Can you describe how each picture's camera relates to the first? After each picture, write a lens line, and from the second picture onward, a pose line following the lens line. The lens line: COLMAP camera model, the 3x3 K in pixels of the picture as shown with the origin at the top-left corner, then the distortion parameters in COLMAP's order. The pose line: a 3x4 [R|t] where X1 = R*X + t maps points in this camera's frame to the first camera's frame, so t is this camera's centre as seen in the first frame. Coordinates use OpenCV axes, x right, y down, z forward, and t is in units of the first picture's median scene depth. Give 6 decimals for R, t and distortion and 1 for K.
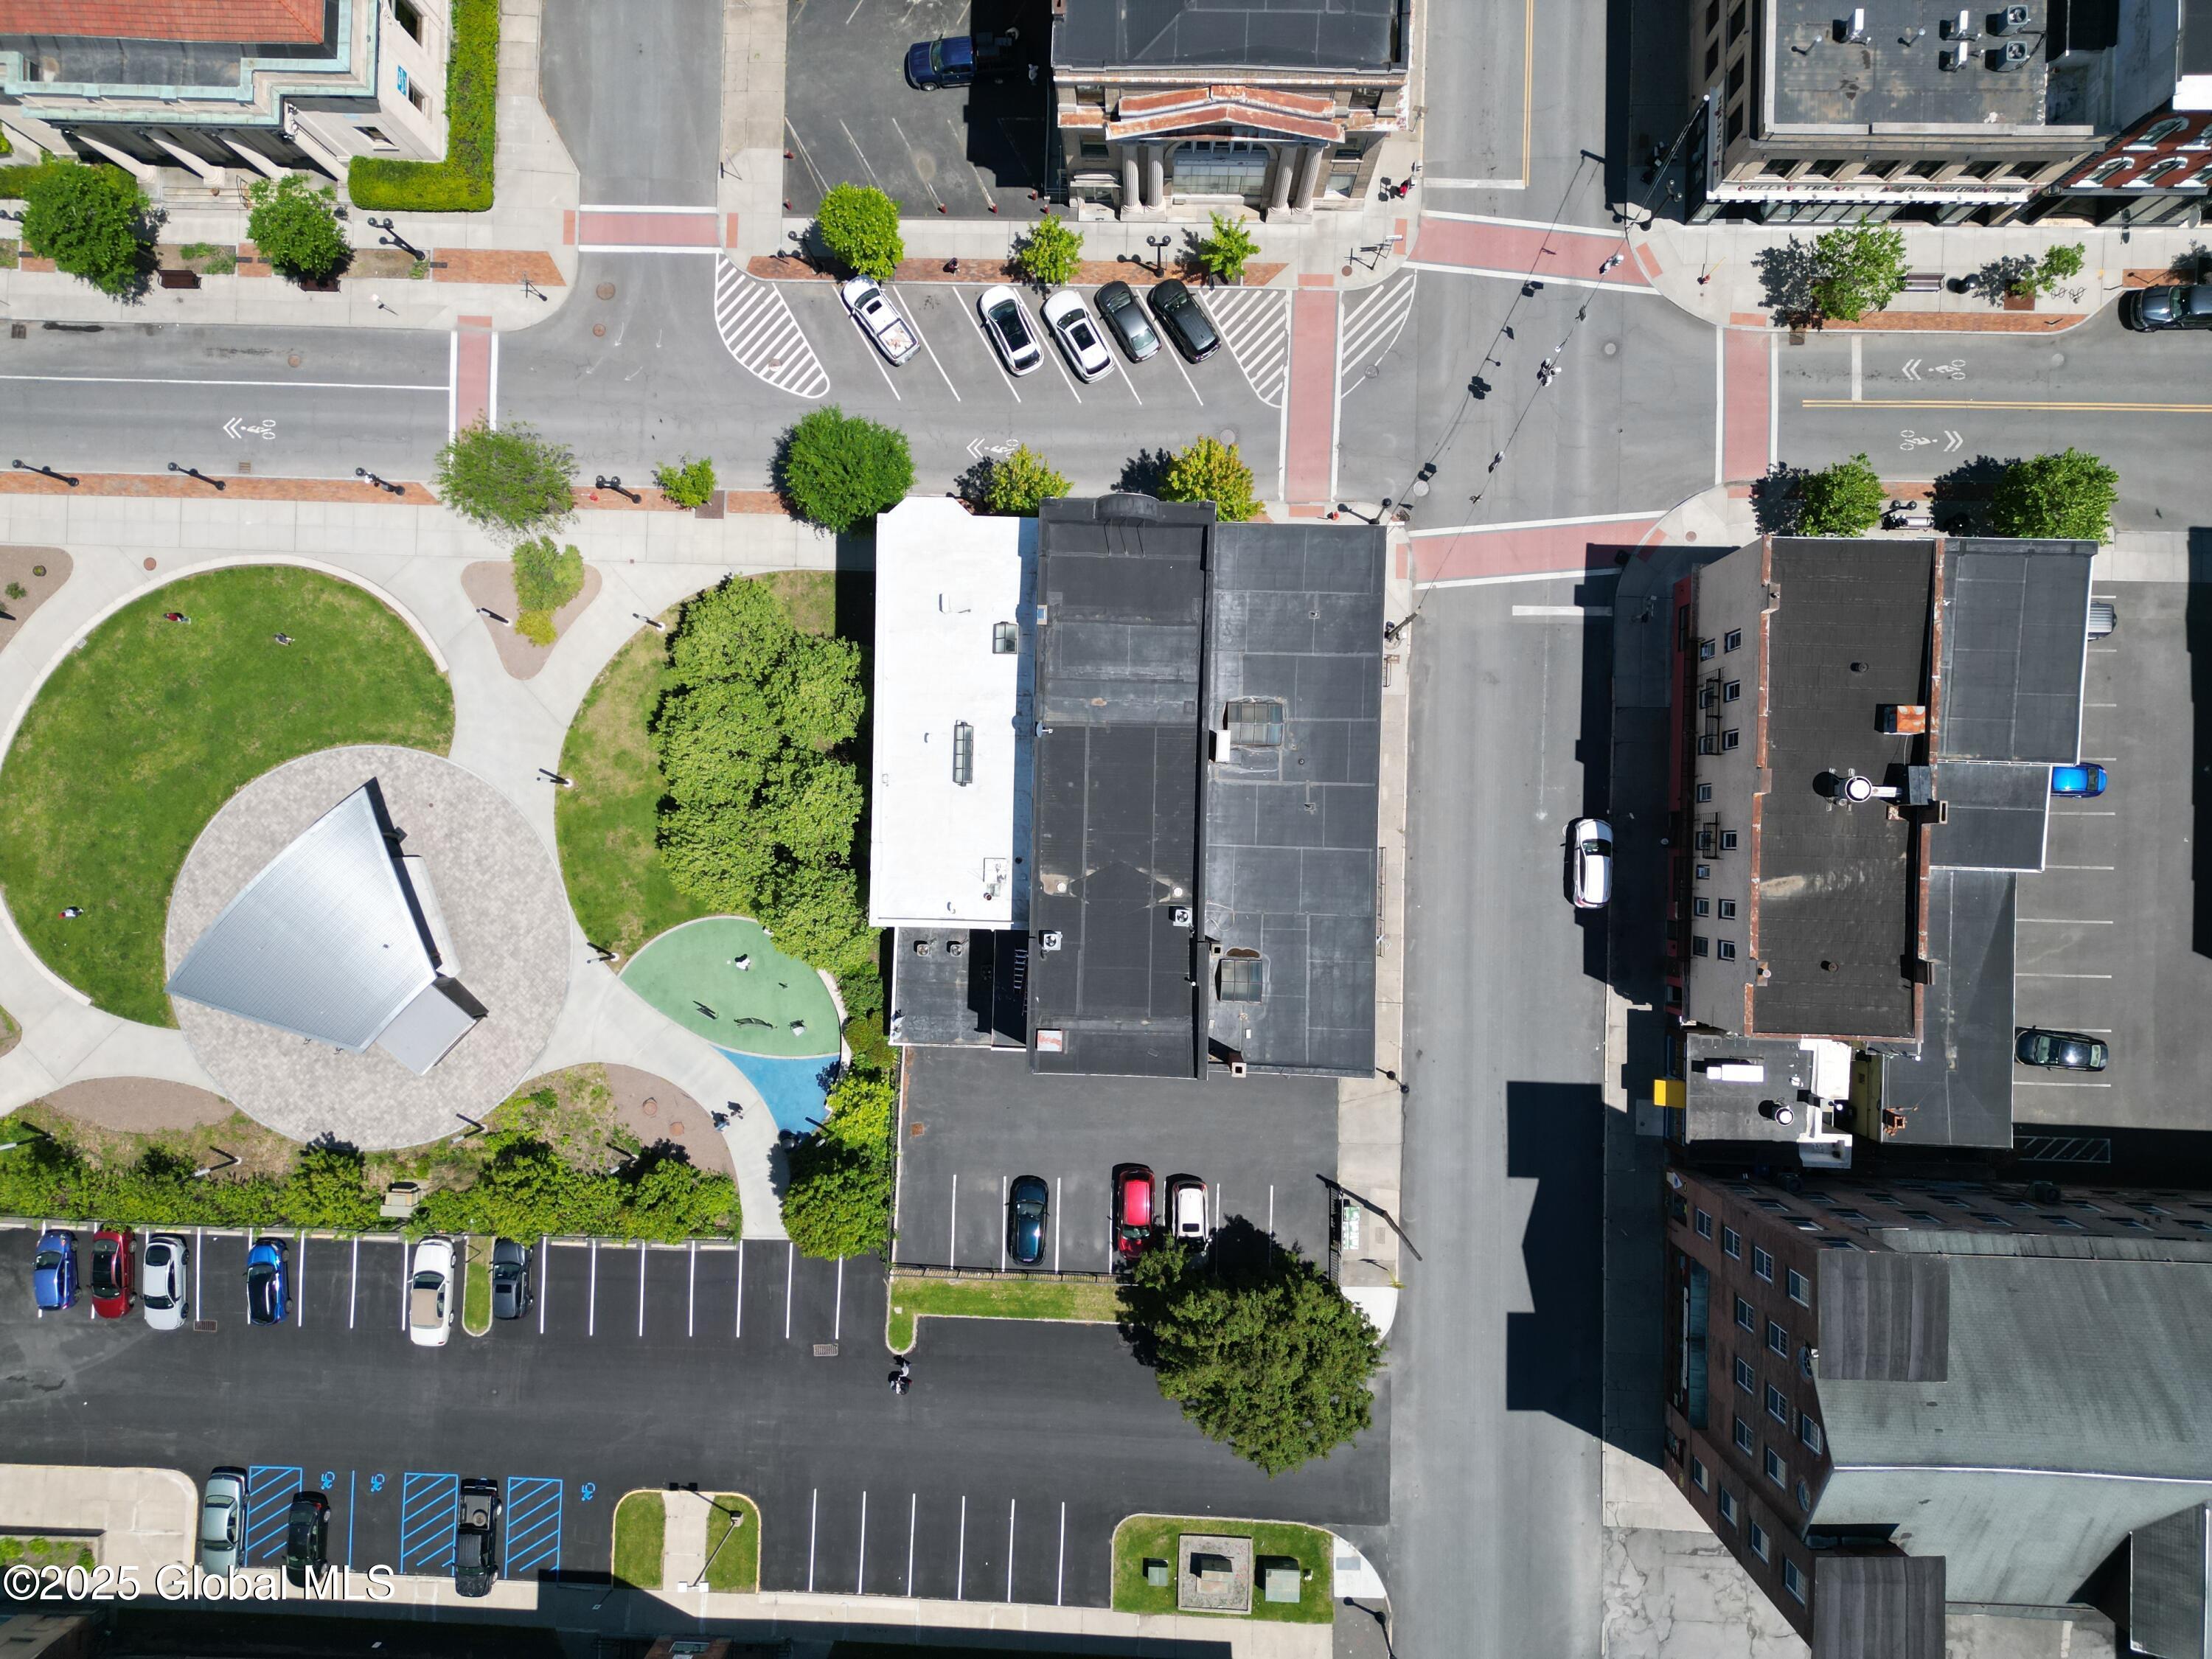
lens RADIAL K [[1565.1, 0, 1107.7], [0, 1565.1, 819.3], [0, 0, 1]] dist [0.058528, -0.054350]
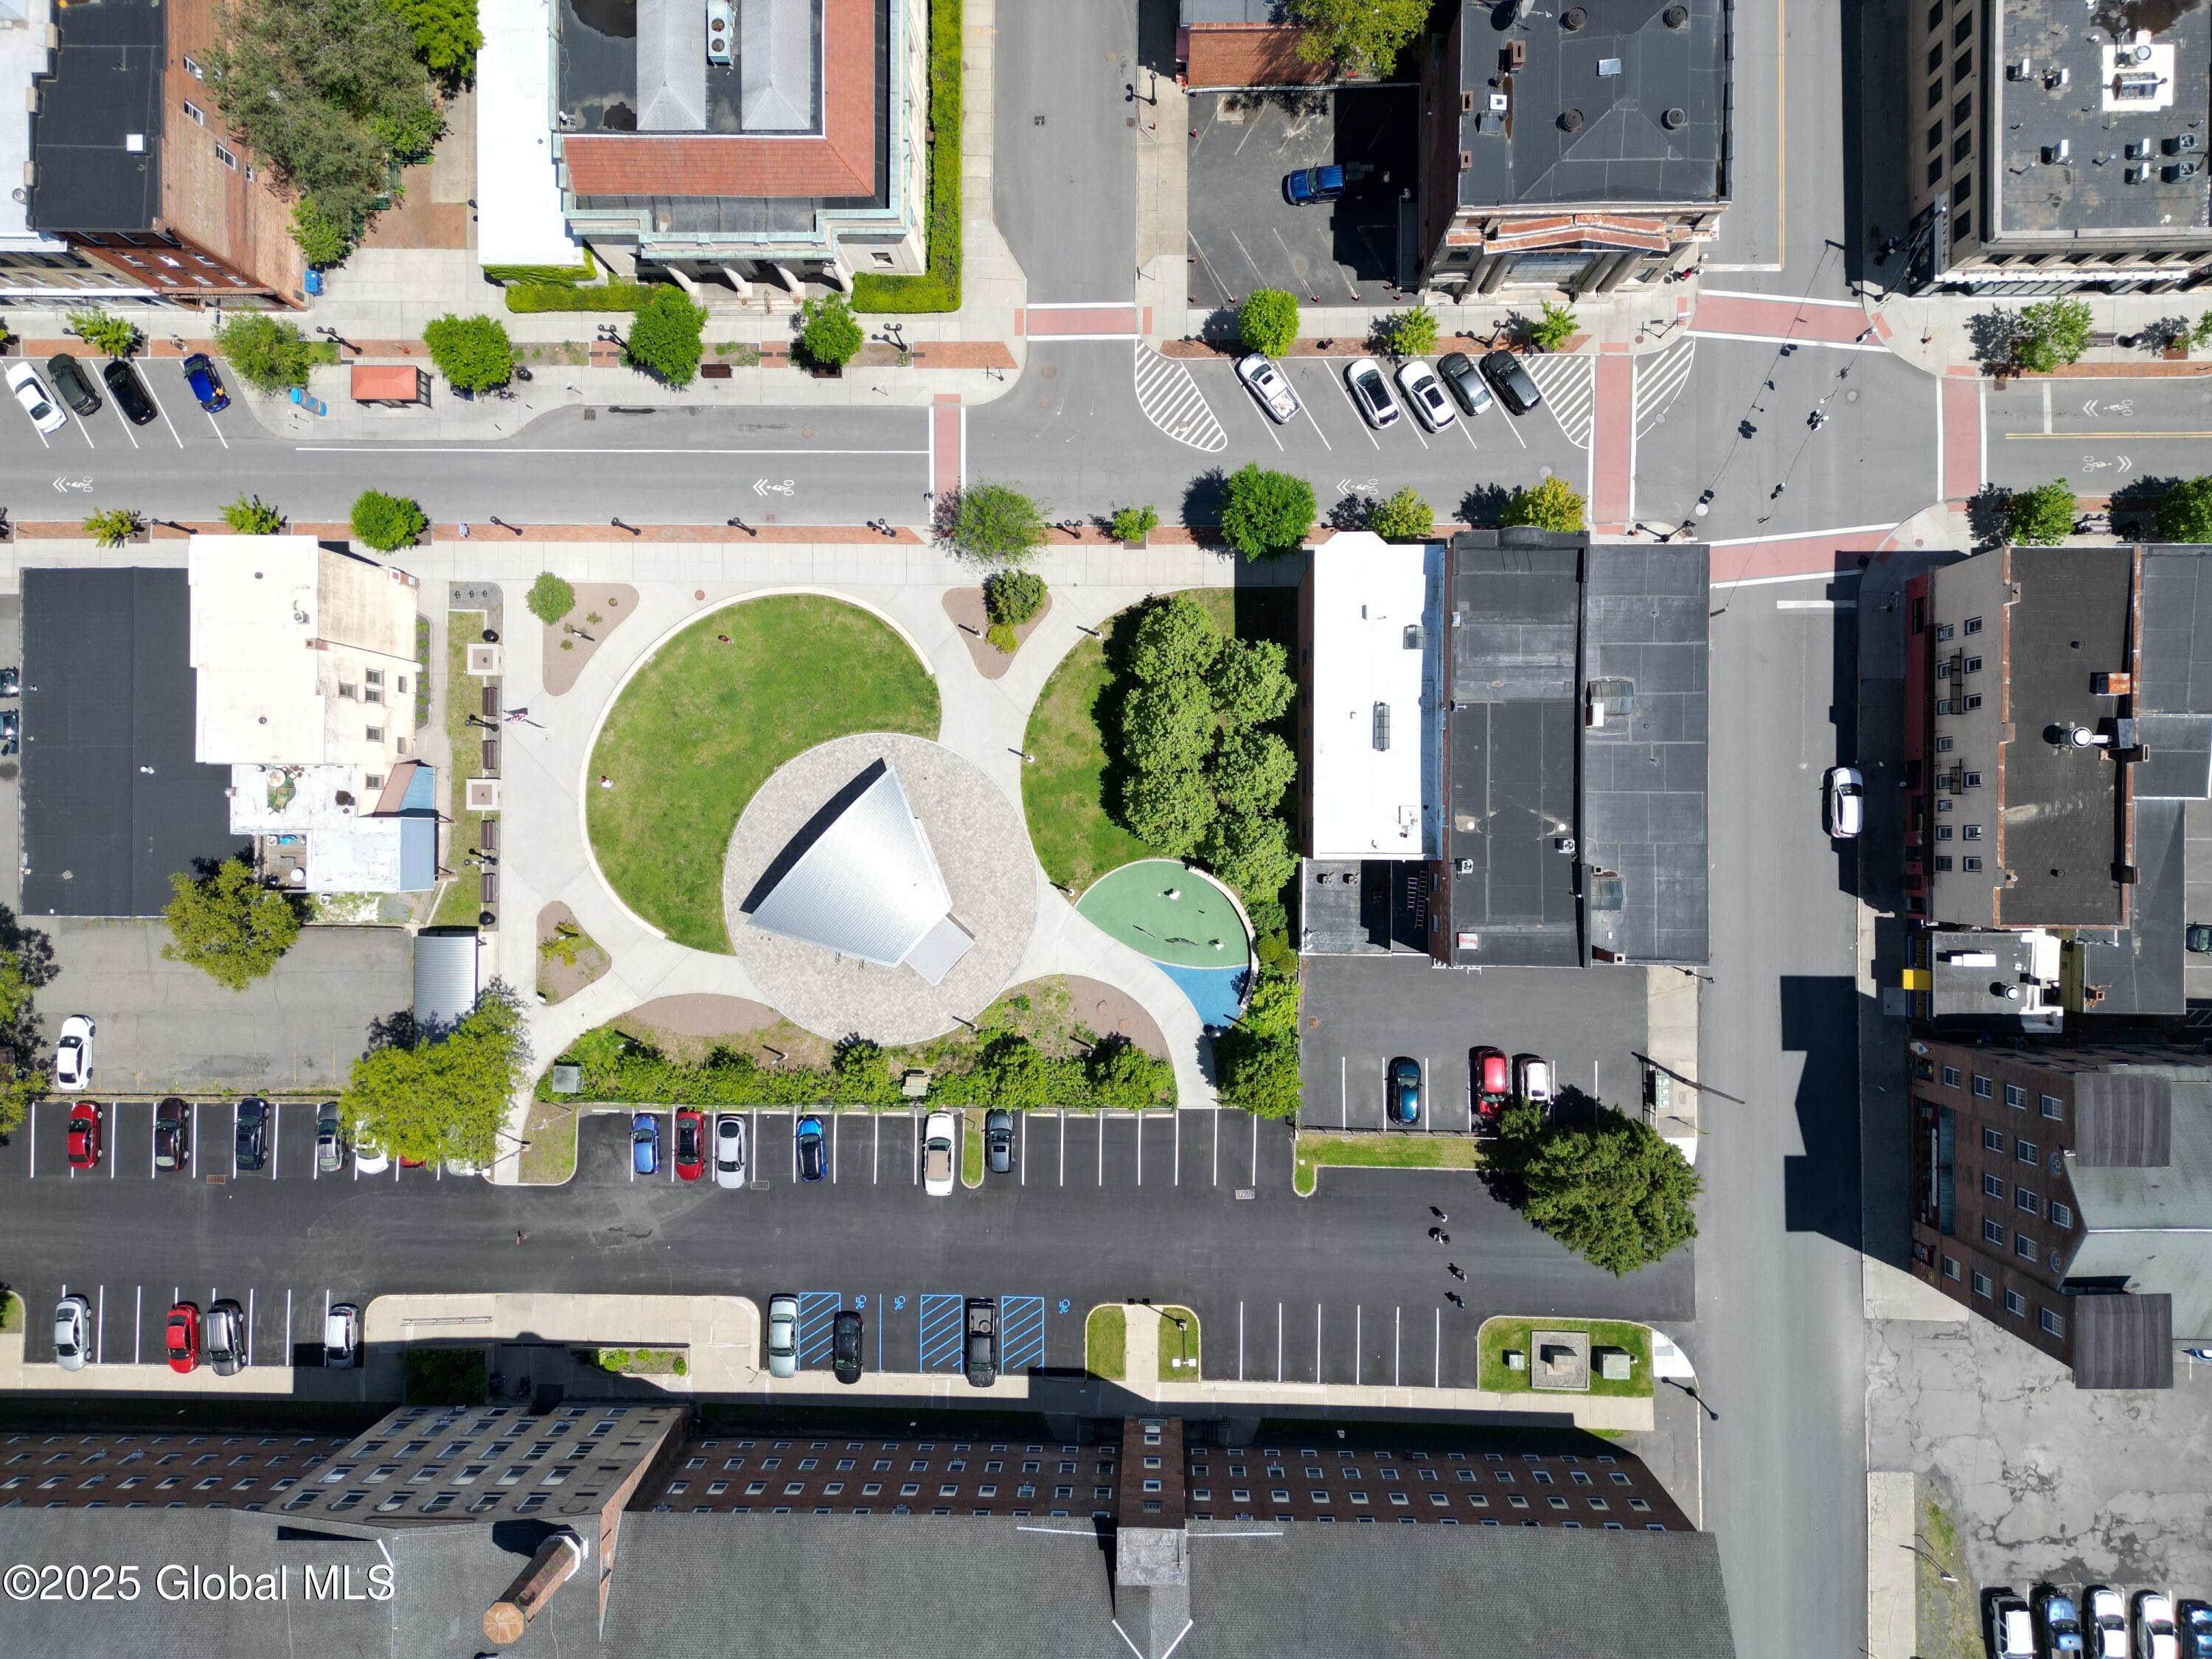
lens RADIAL K [[1565.1, 0, 1104.2], [0, 1565.1, 823.6], [0, 0, 1]] dist [0.058528, -0.054350]
pose [[0.999732, -0.021513, -0.008574, -0.277716], [0.021610, 0.999701, 0.011458, 0.016999], [0.008325, -0.011640, 0.999898, -0.279345]]
